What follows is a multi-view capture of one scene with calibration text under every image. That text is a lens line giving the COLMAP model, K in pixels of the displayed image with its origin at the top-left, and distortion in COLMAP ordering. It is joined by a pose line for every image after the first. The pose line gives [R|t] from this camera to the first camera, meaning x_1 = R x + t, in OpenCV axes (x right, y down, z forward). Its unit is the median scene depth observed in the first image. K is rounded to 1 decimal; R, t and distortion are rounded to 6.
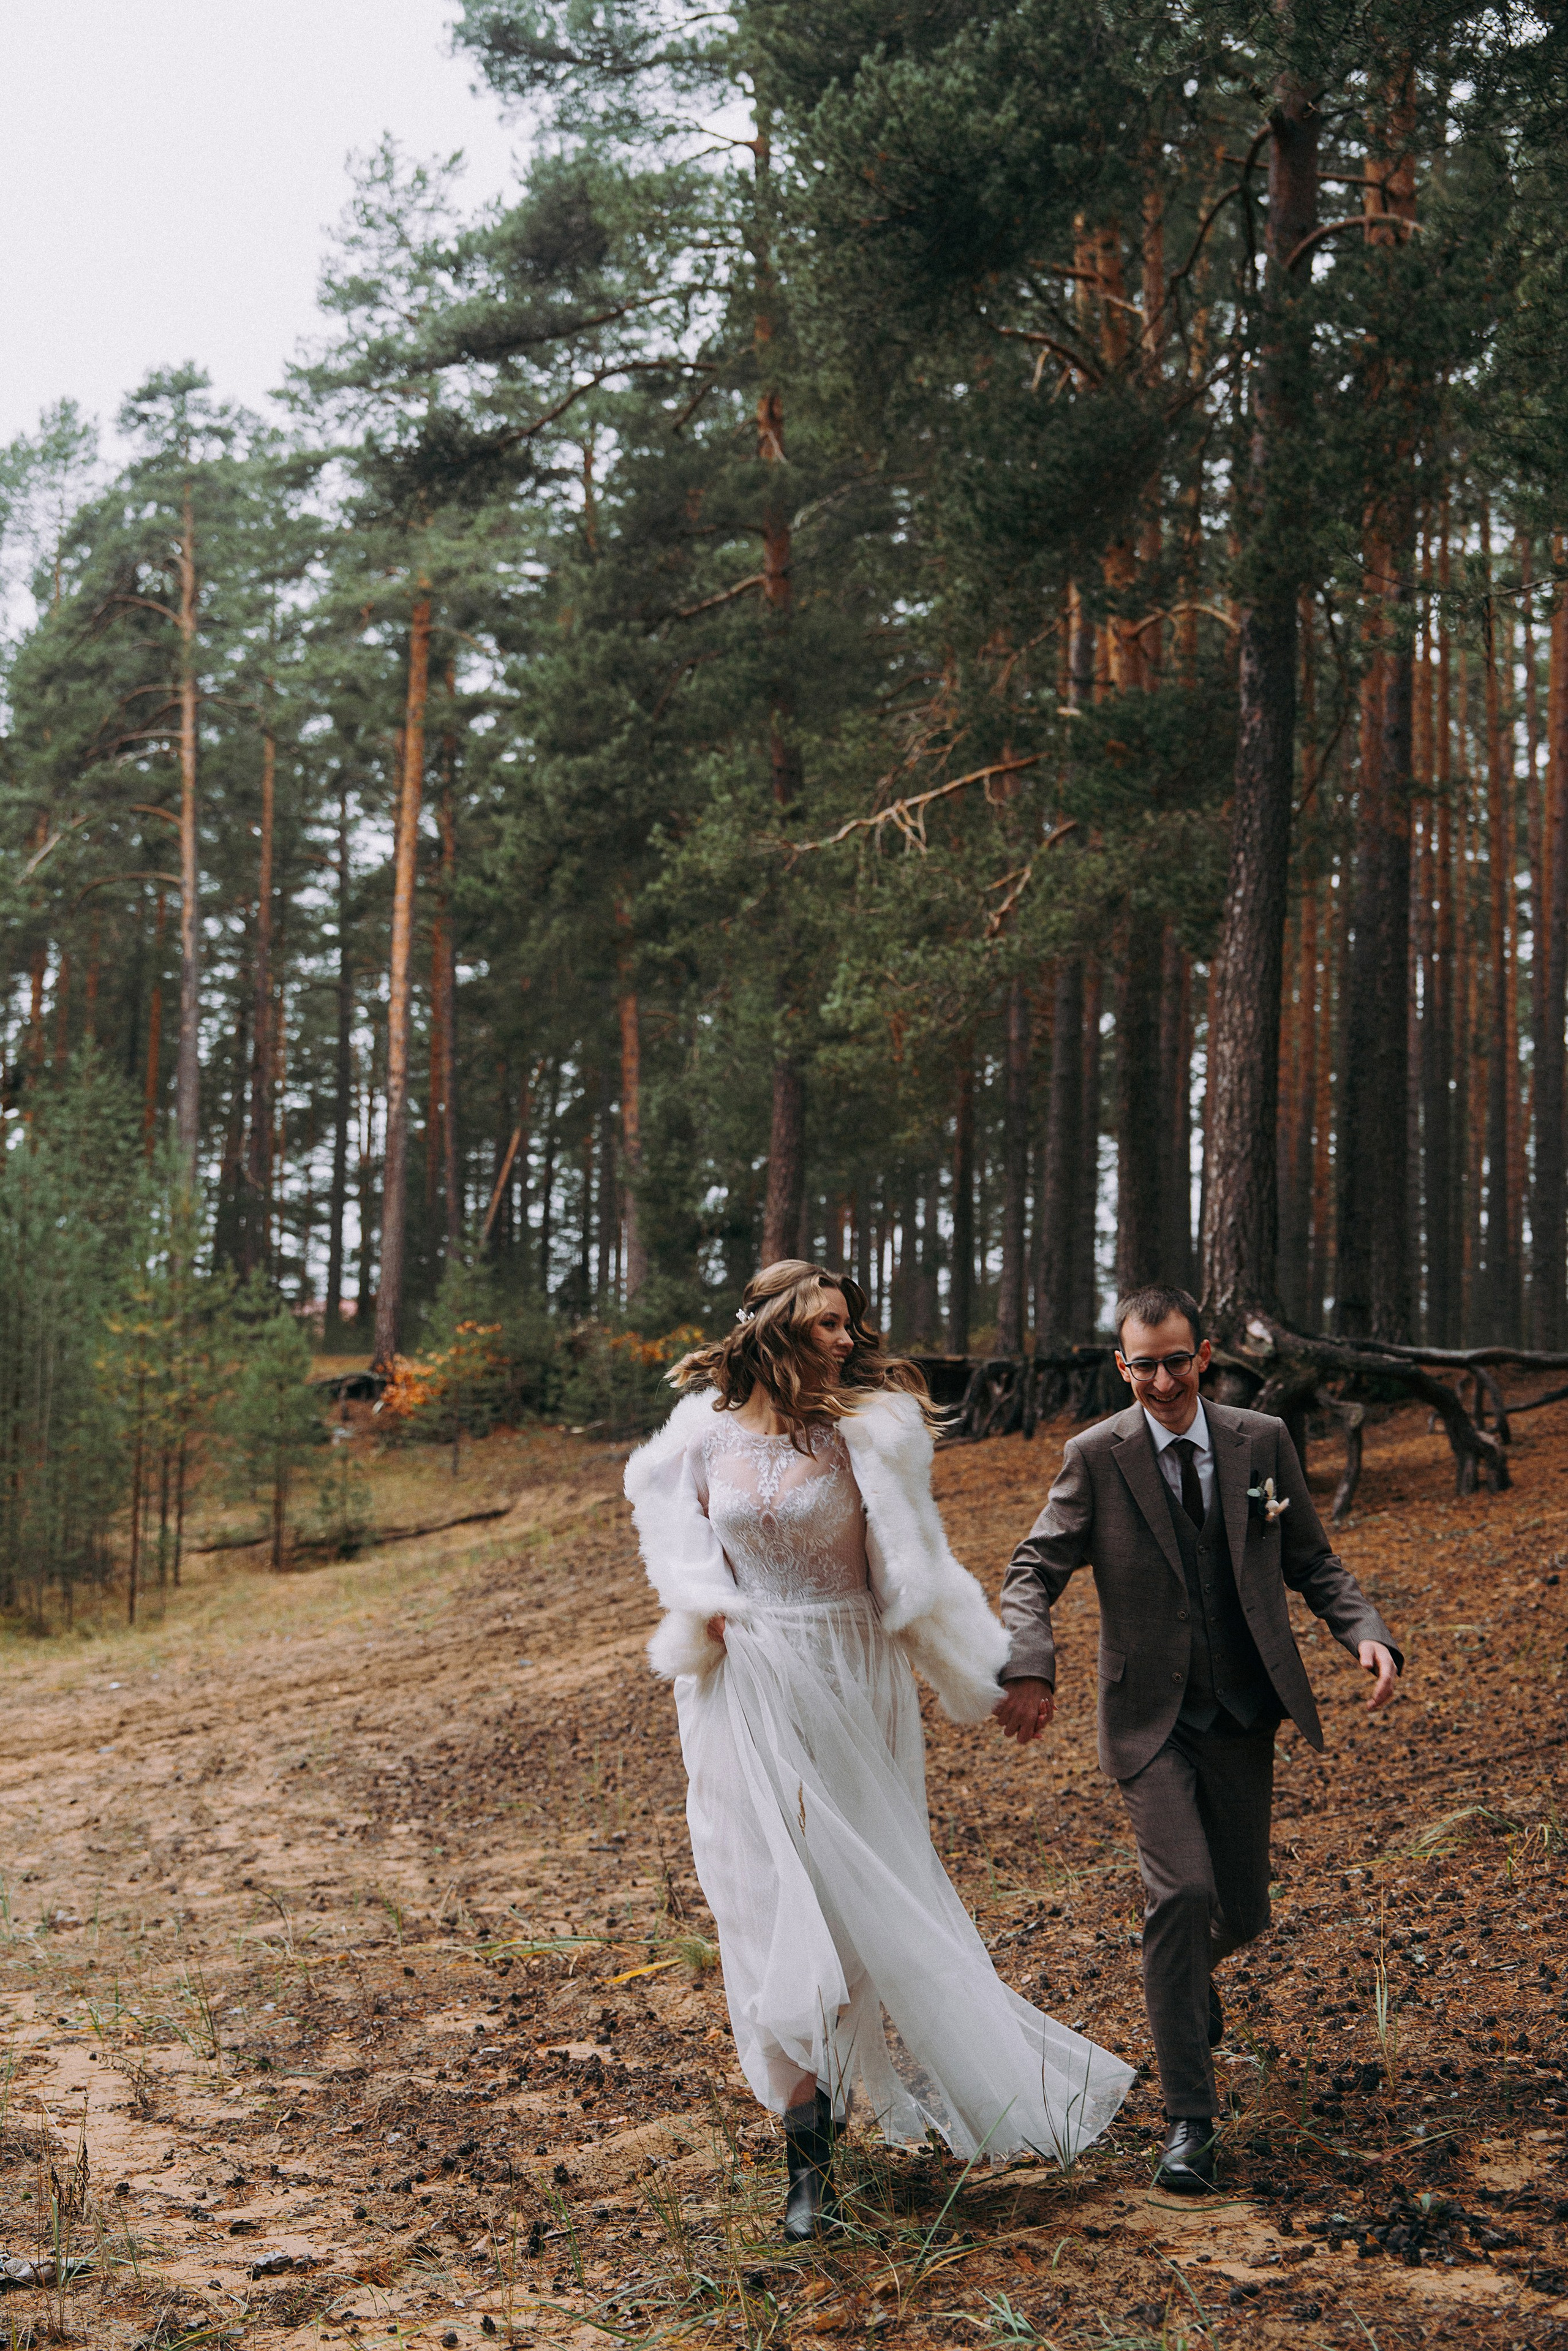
lens RADIAL K [[2793.3, 0, 784.0], [0, 2793.3, 1175.5], [0, 0, 1]] dist [0.008624, -0.001391]
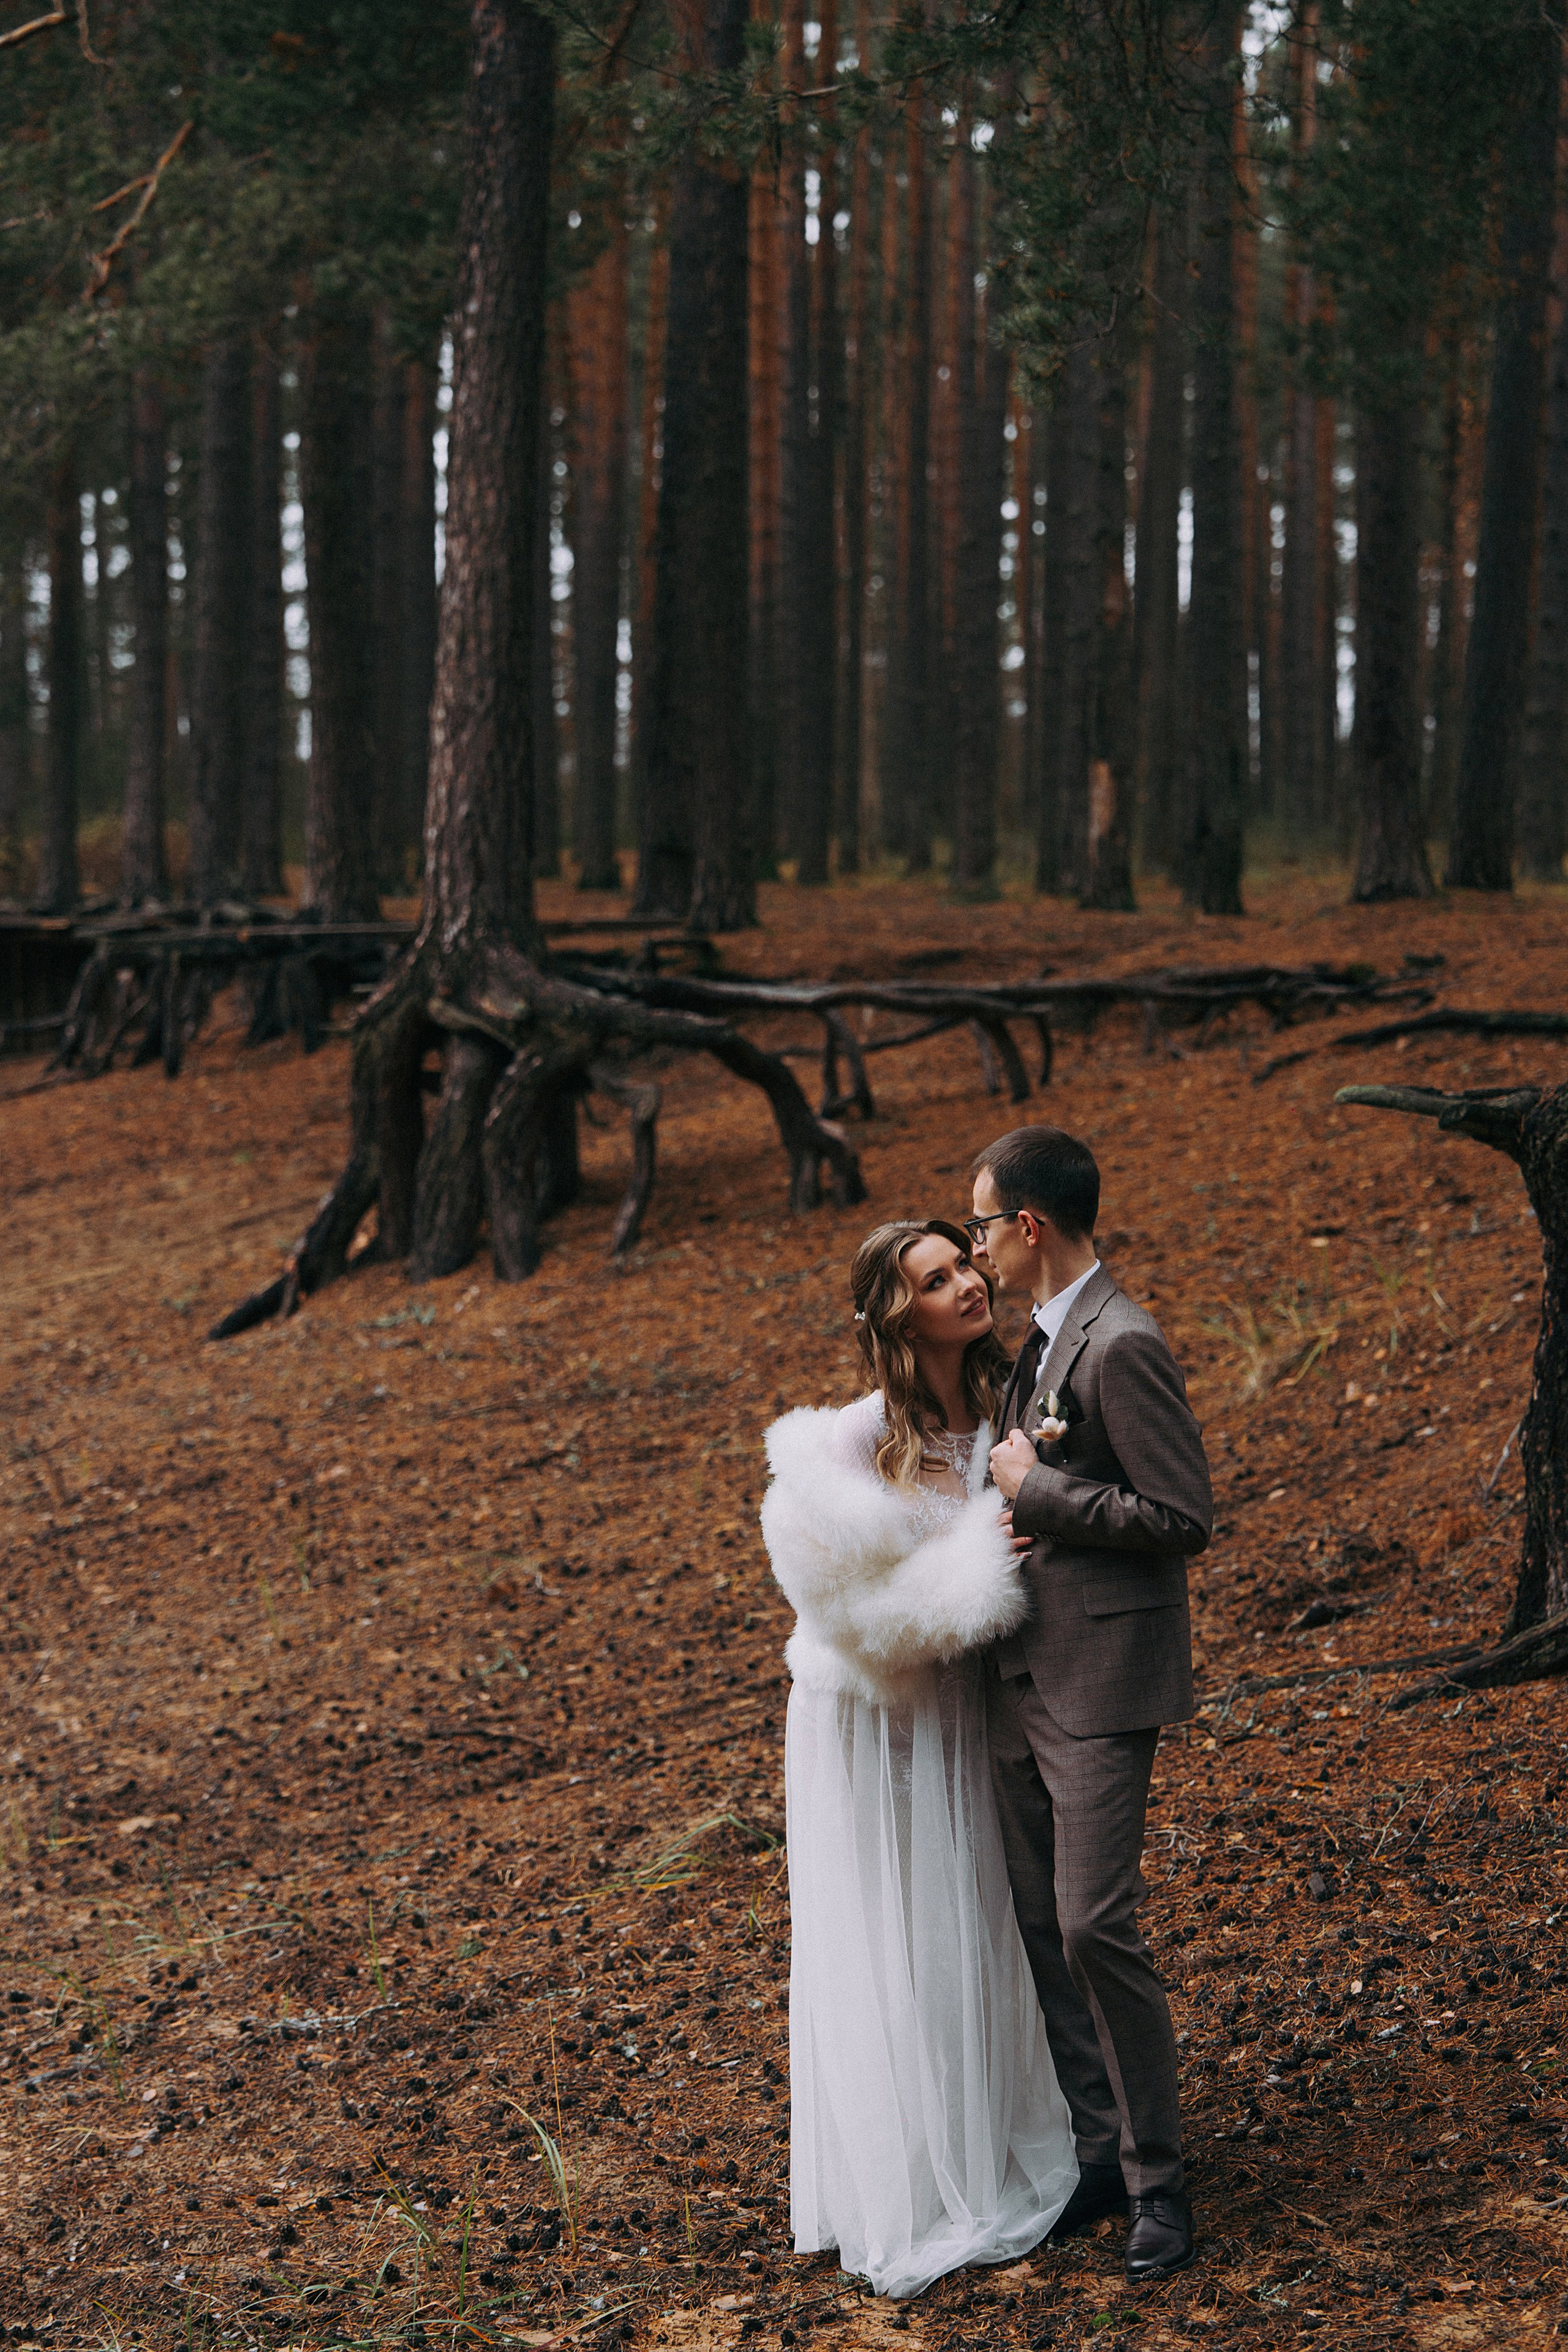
lens RADIAL K [[4644.2, 0, 784.0], [0, 4644.2, 1176.0], [0, 0, 1]] dist [0.091152, -0.153916]
pose [[0.976967, -0.030329, 0.211224, -0.003454], [-0.001857, 0.988603, 0.150536, -0.069172], [-0.213382, -0.147461, 0.965776, -0.111681]]
